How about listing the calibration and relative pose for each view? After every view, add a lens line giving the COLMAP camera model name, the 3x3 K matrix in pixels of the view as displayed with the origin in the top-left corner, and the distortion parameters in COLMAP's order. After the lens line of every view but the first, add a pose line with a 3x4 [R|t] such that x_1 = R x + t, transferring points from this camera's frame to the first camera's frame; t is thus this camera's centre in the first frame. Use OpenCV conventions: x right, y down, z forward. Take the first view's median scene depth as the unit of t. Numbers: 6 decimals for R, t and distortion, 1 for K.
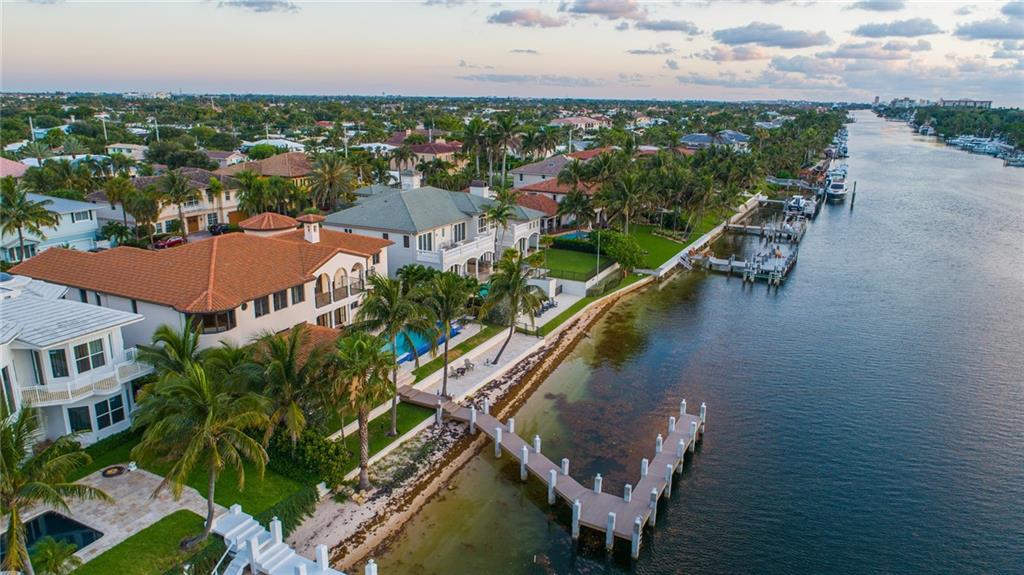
lens RADIAL K [[683.9, 0, 512.2], [0, 683.9, 286.3], [0, 0, 1]] dist [-0.009766, 0.004070]
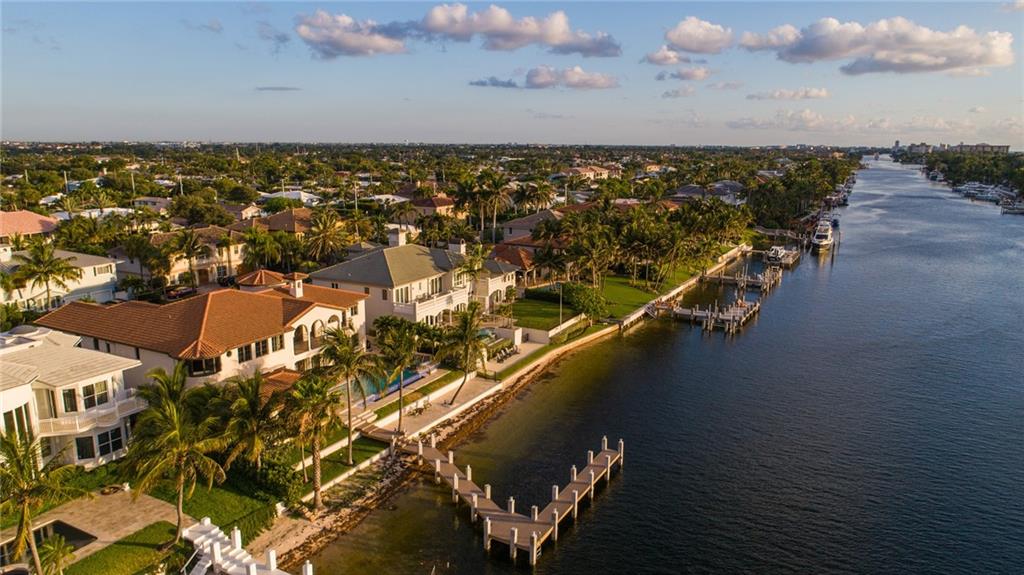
lens RADIAL K [[683.9, 0, 512.5], [0, 683.9, 287.9], [0, 0, 1]] dist [-0.009766, 0.004070]
pose [[0.999543, 0.000103, -0.030224, 0.093061], [-0.001962, 0.998107, -0.061475, -0.008689], [0.030160, 0.061507, 0.997651, -0.117537]]
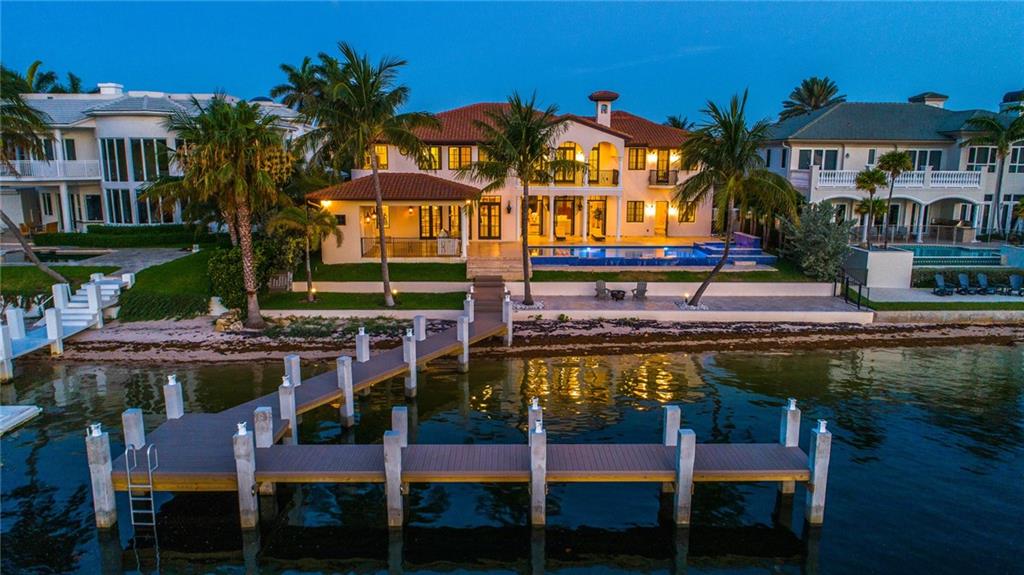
lens RADIAL K [[683.9, 0, 511.2], [0, 683.9, 289.1], [0, 0, 1]] dist [-0.009766, 0.004070]
pose [[0.477480, 0.152308, -0.865341, 0.320538], [-0.235407, 0.971031, 0.041016, 0.094126], [0.846520, 0.184123, 0.499502, 0.500109]]
